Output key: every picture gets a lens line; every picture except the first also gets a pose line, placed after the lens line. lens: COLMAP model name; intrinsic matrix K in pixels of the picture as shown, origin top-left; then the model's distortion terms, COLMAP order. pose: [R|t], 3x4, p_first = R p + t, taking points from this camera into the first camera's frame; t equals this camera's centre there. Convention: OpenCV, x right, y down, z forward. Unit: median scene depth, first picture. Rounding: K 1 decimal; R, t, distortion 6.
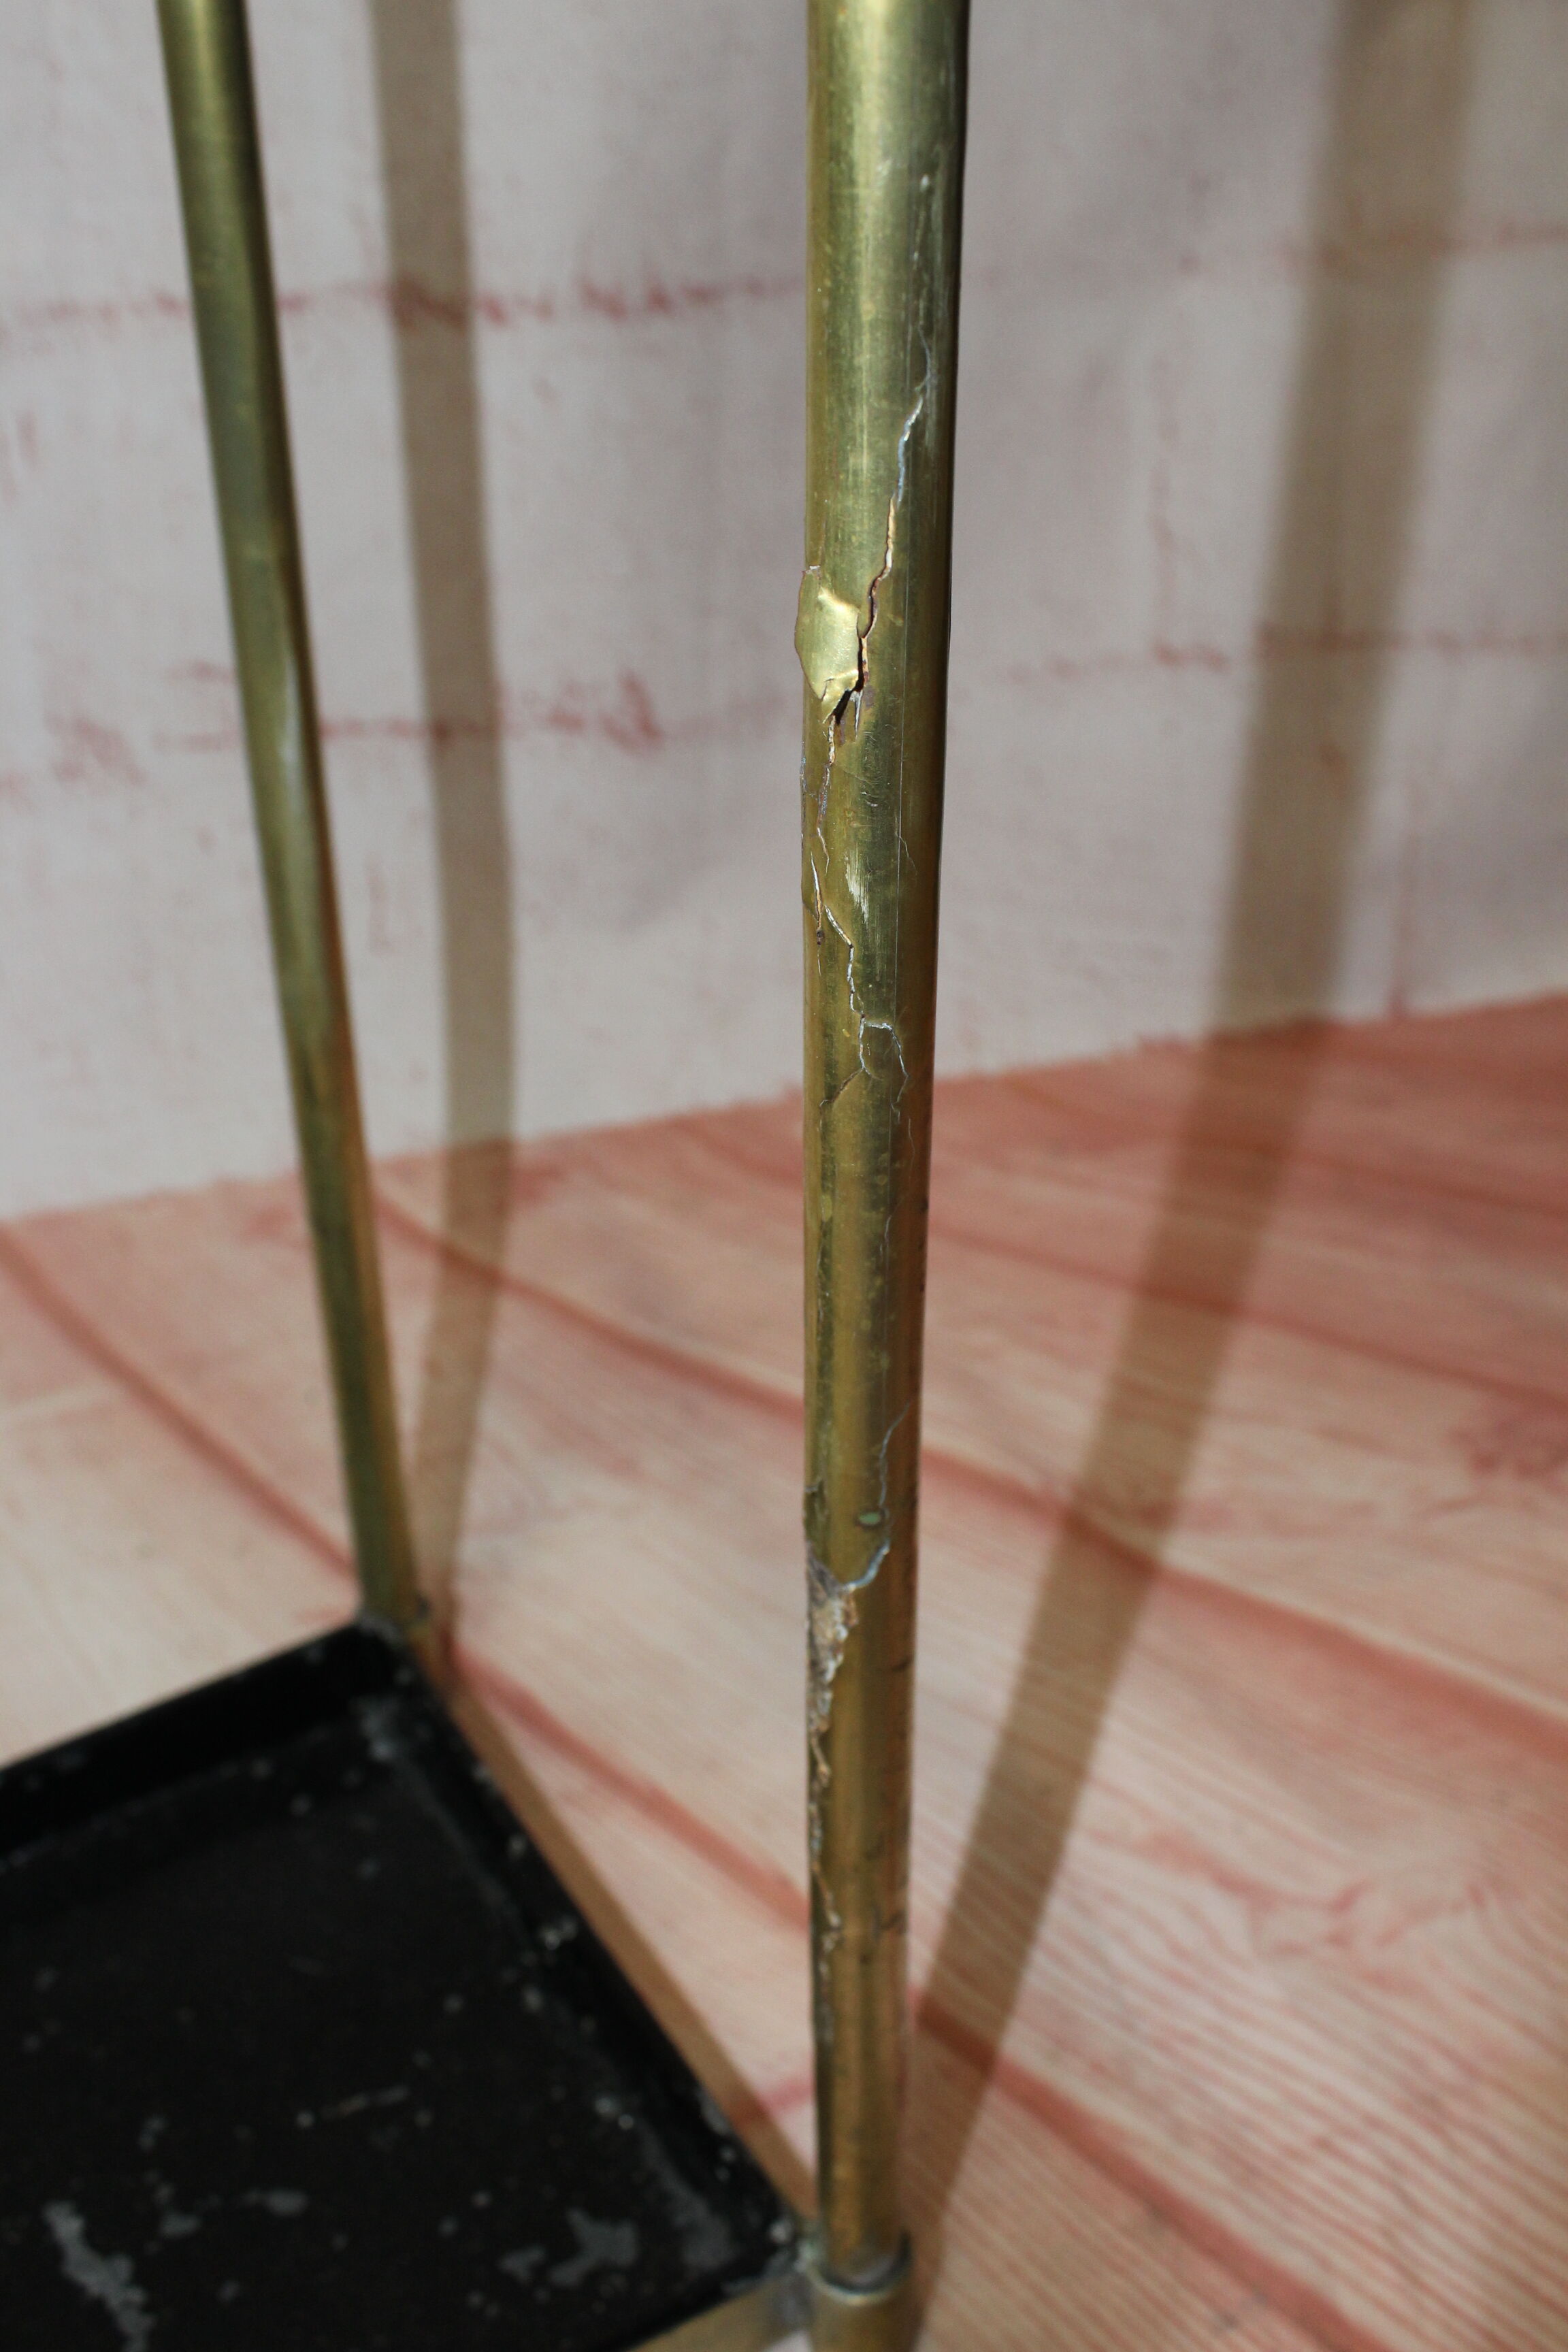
lens RADIAL K [[2250.1, 0, 795.3], [0, 2250.1, 1179.0], [0, 0, 1]] dist [-0.104785, 0.000000]
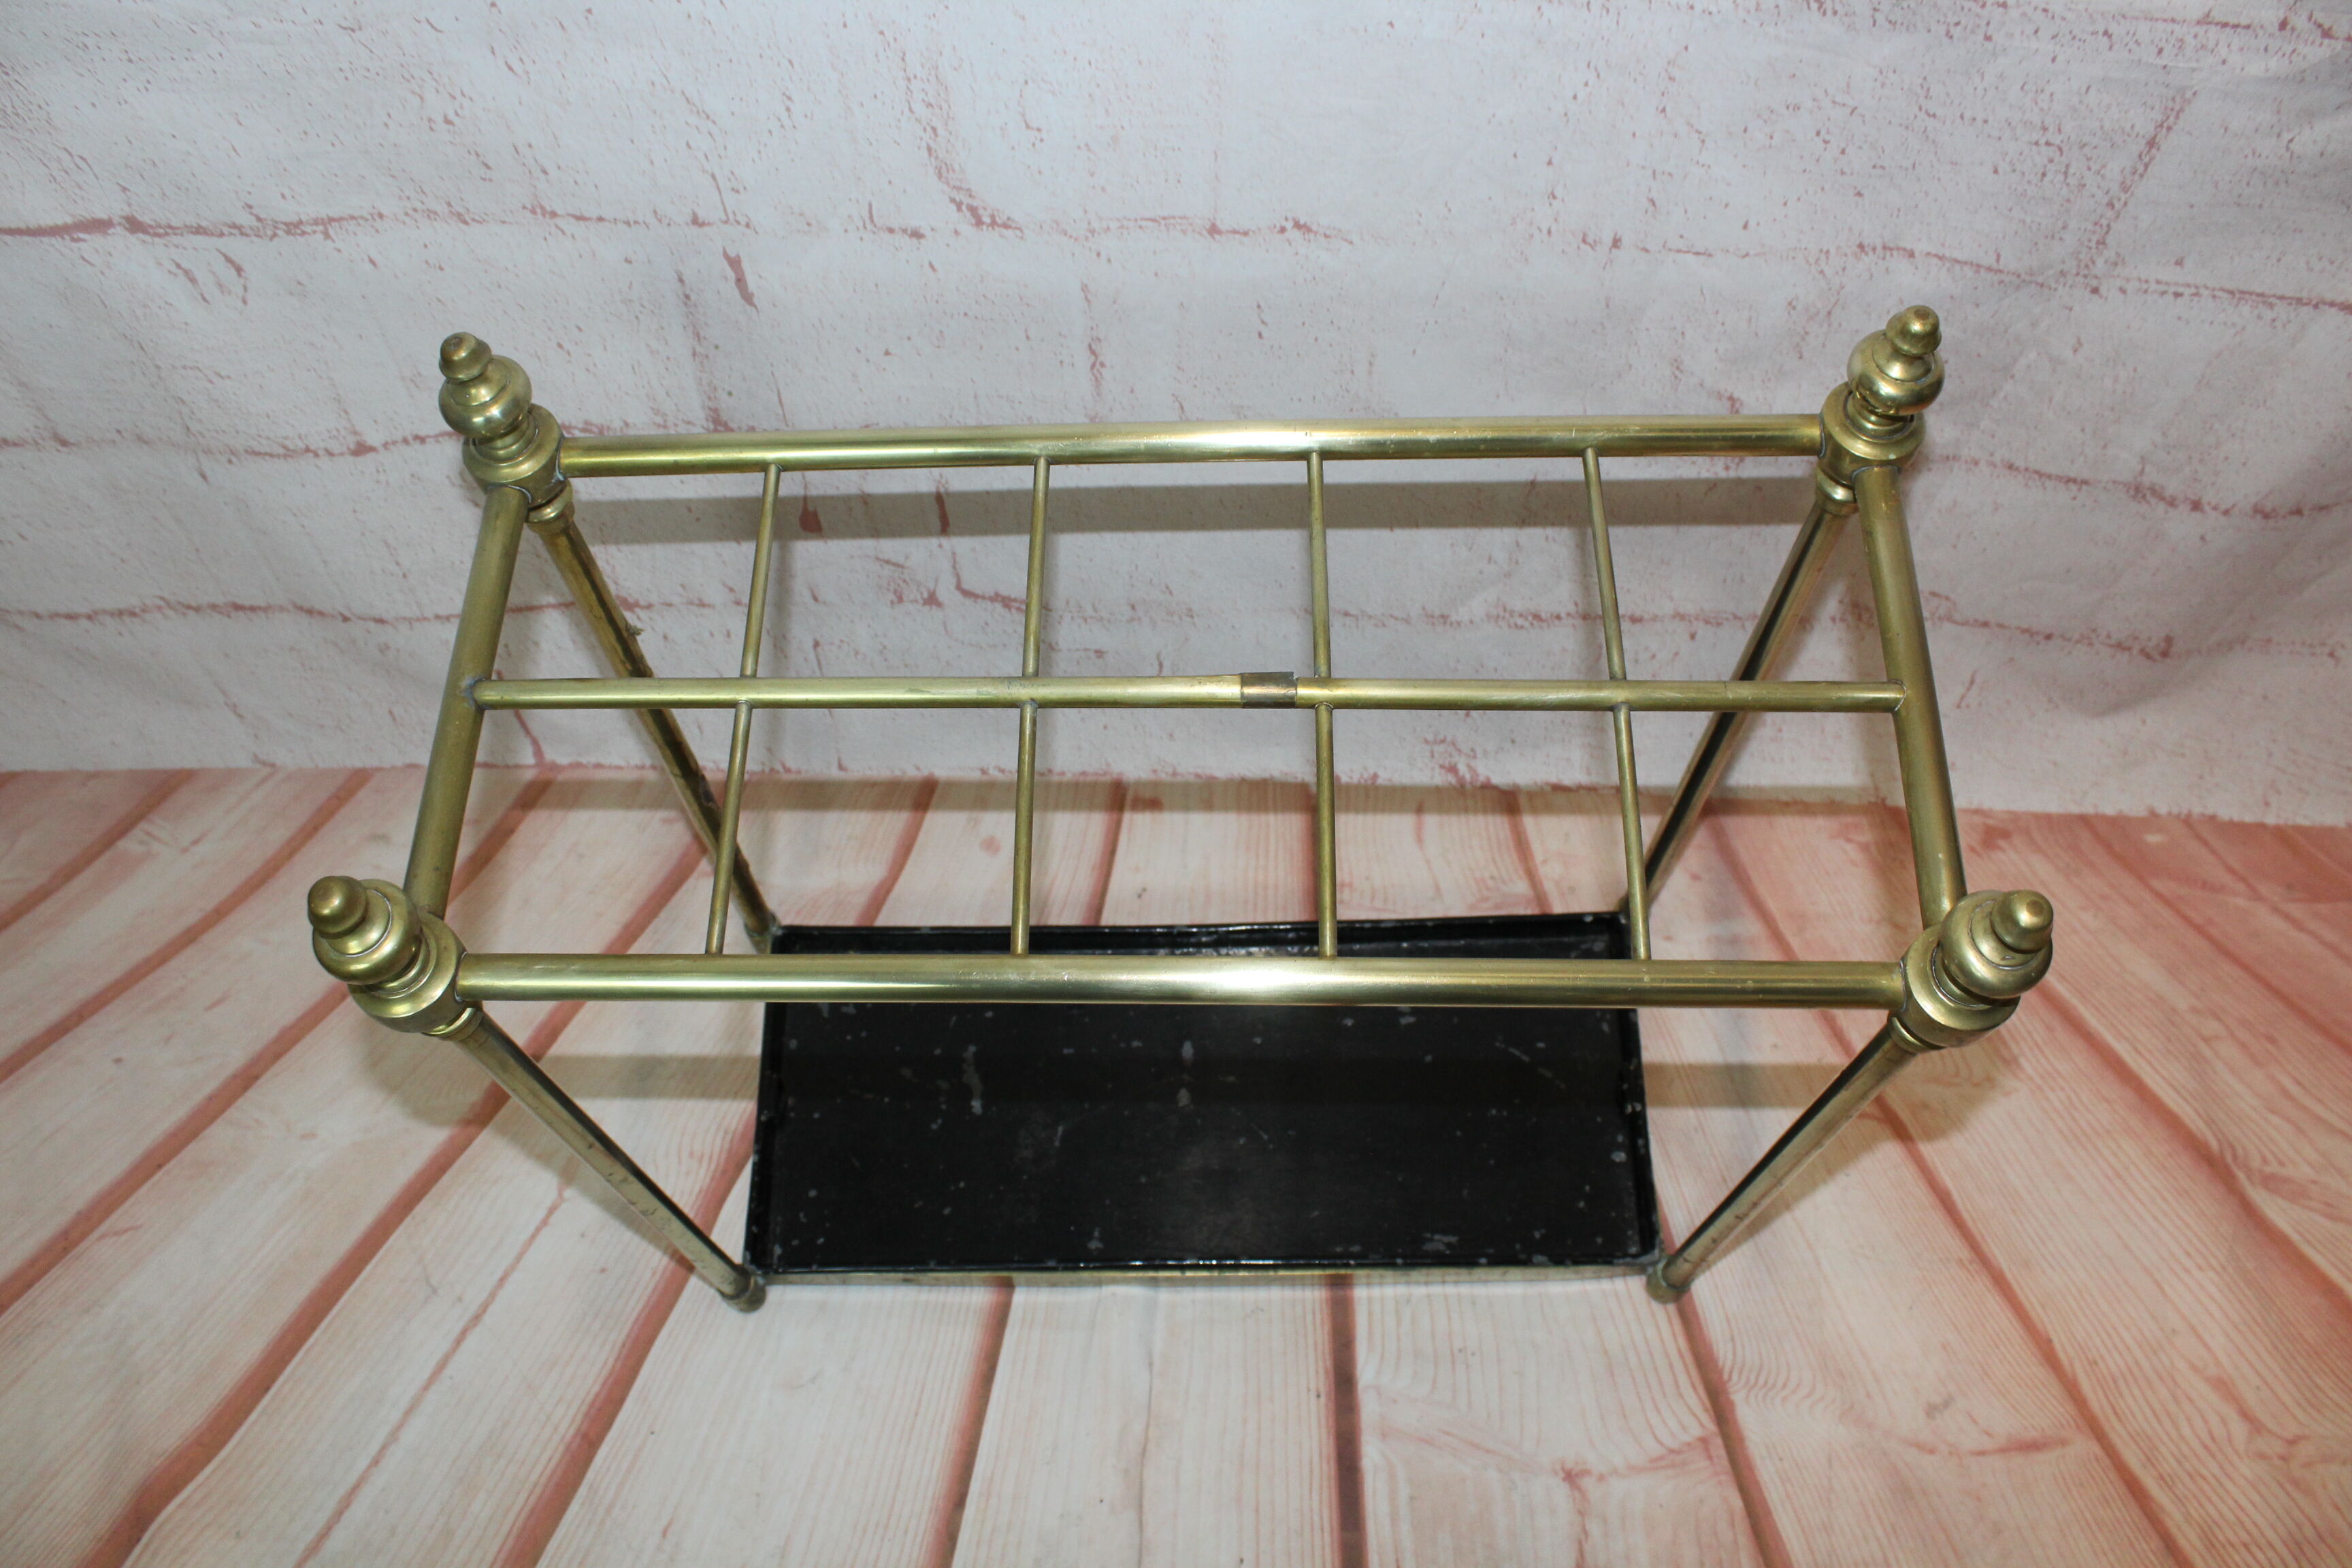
lens RADIAL K [[1960.6, 0, 1182.4], [0, 1960.6, 789.5], [0, 0, 1]] dist [-0.155873, 0.131361]
pose [[0.937556, 0.297532, -0.180173, -0.520830], [-0.169390, 0.842966, 0.510602, -0.793066], [0.303801, -0.448199, 0.840728, -0.515567]]
